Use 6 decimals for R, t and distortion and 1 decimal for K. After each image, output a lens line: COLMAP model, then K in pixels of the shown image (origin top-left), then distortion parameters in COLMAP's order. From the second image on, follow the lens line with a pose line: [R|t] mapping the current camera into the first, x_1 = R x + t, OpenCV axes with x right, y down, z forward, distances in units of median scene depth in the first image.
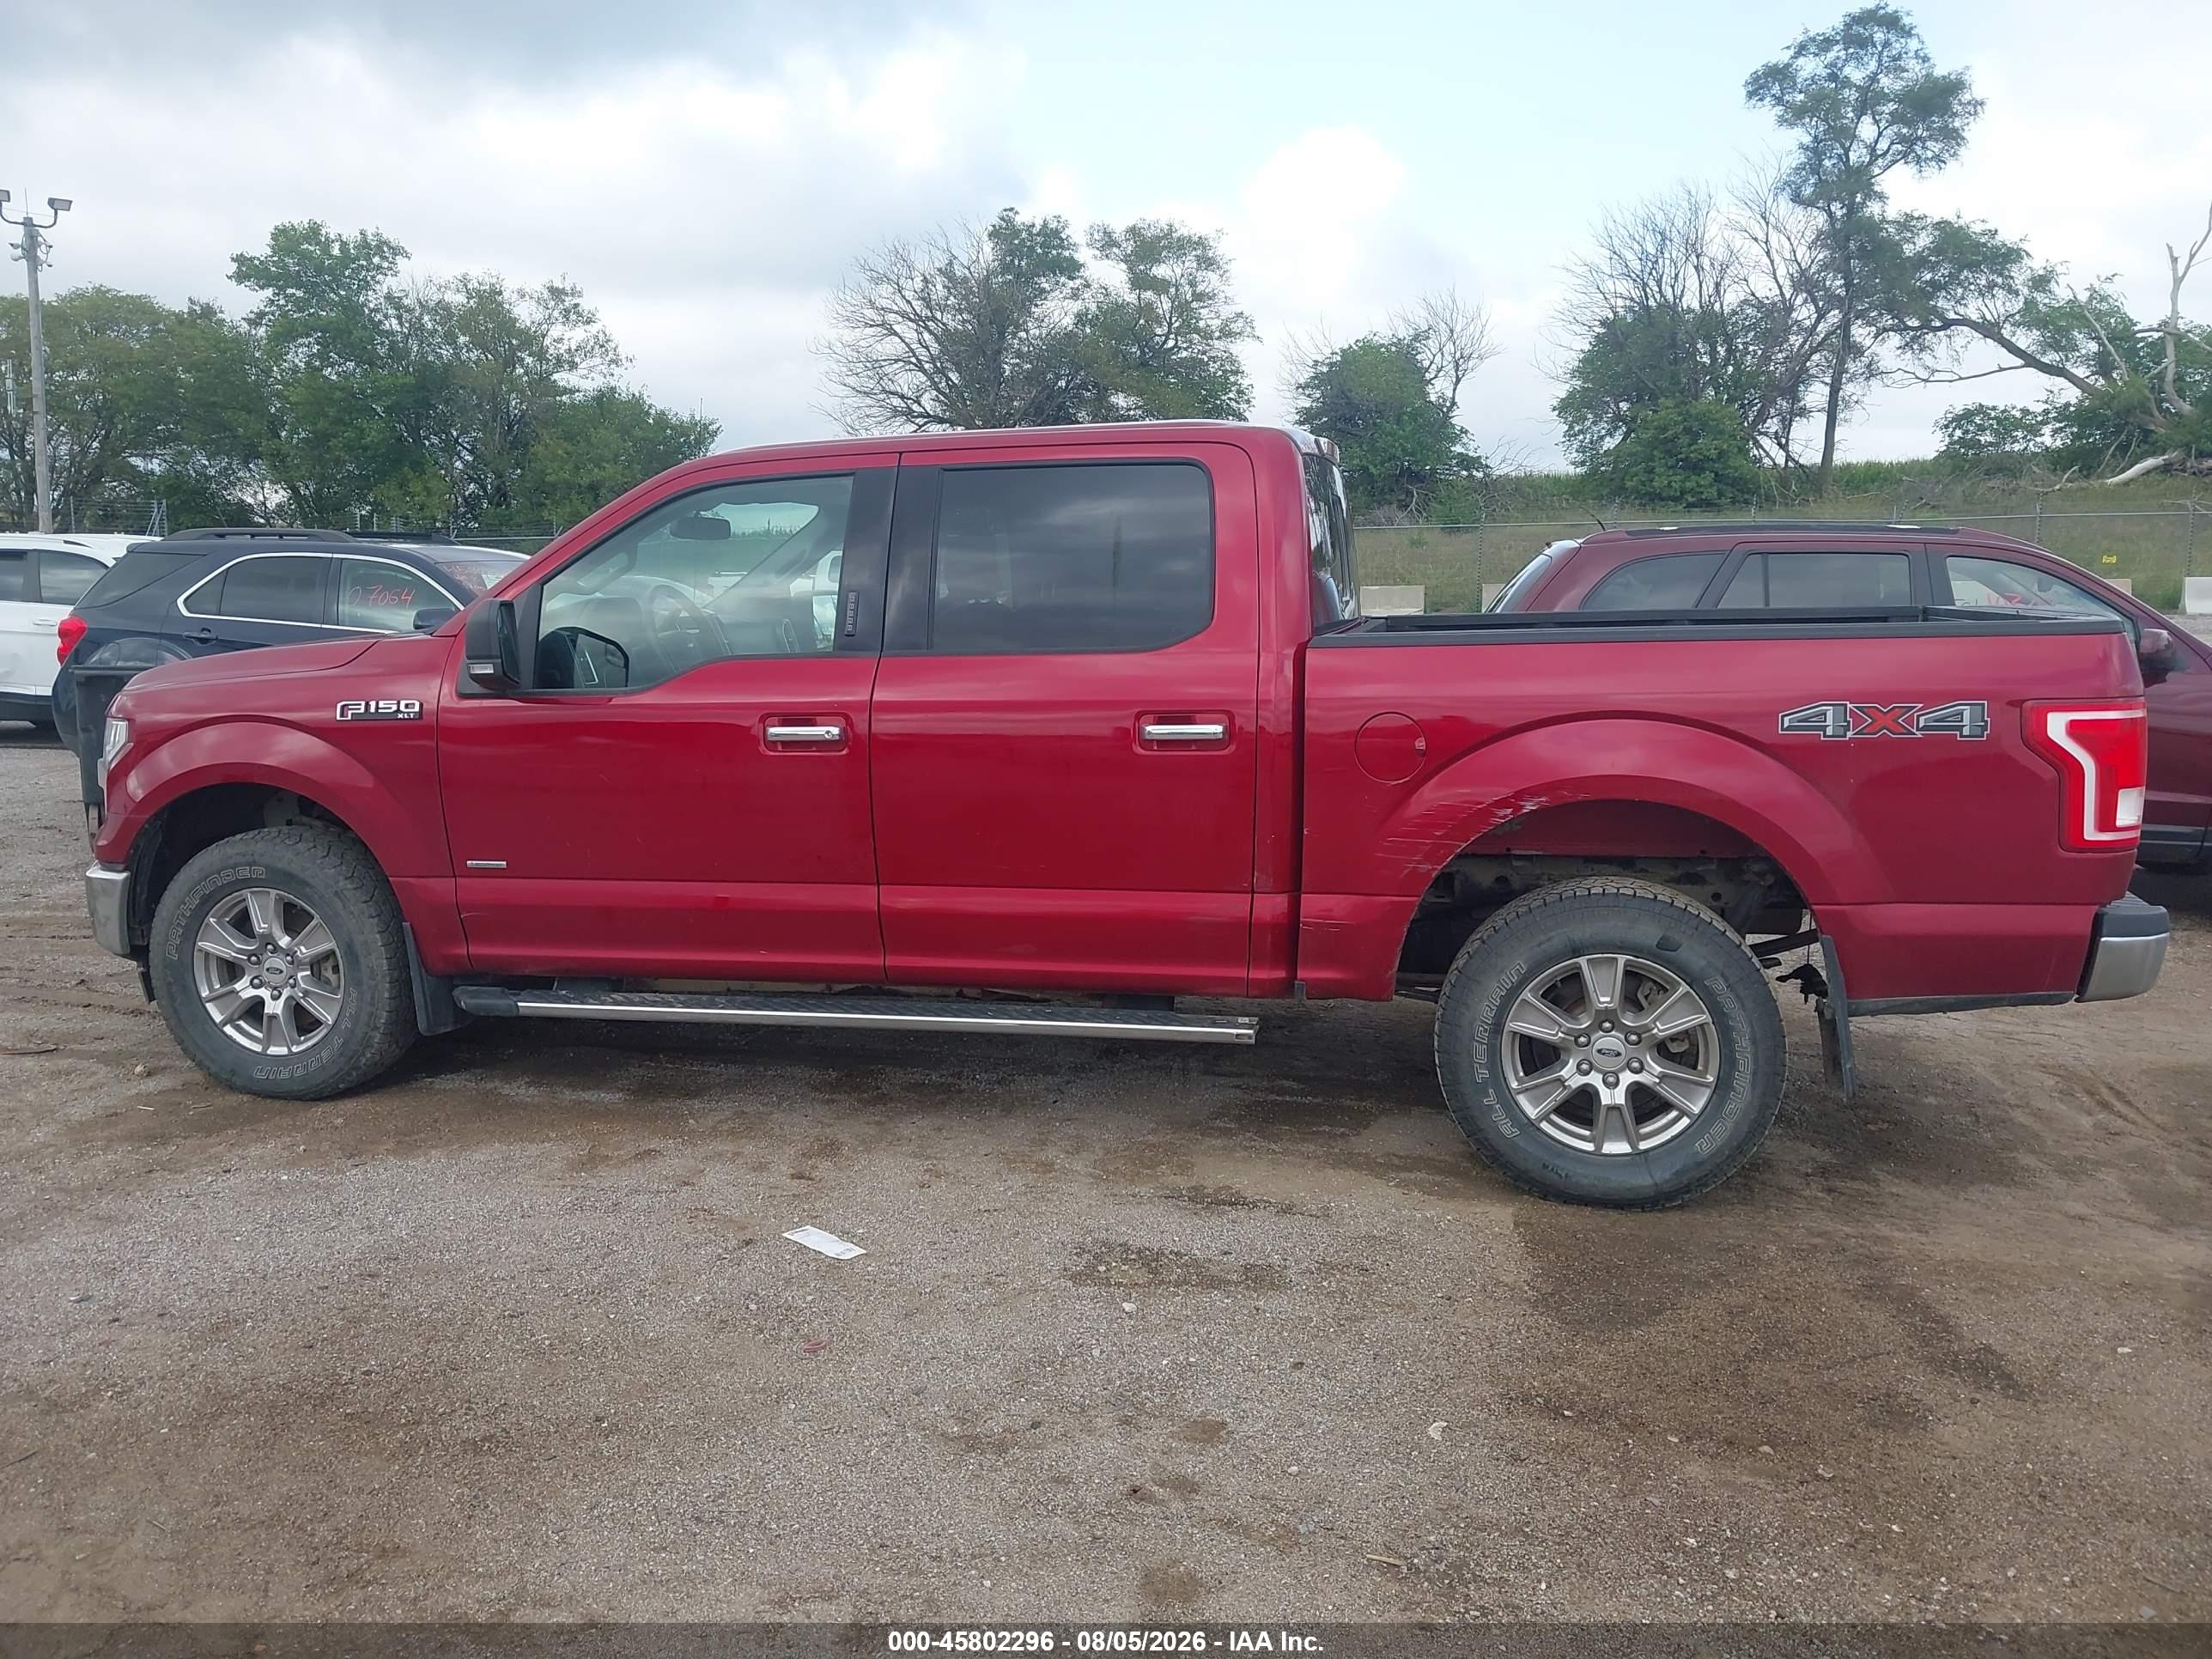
lens RADIAL K [[1727.2, 0, 1093.8], [0, 1727.2, 816.4], [0, 0, 1]] dist [0.061232, -0.073945]
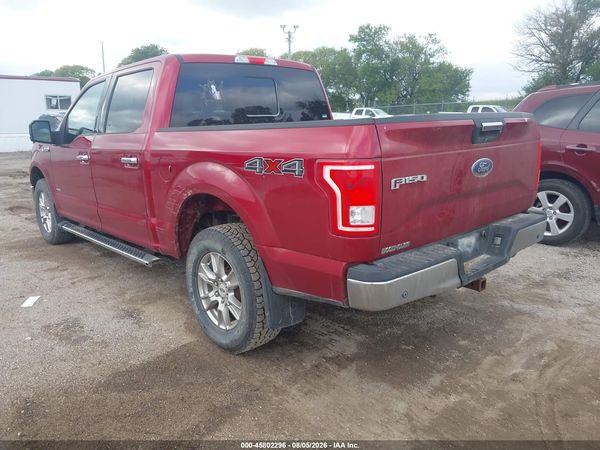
lens RADIAL K [[470.5, 0, 279.3], [0, 470.5, 224.1], [0, 0, 1]] dist [0.002456, 0.008410]
pose [[0.828760, 0.110158, -0.548655, 0.744651], [-0.061124, 0.992387, 0.106921, -0.043300], [0.556257, -0.055076, 0.829184, 0.468357]]
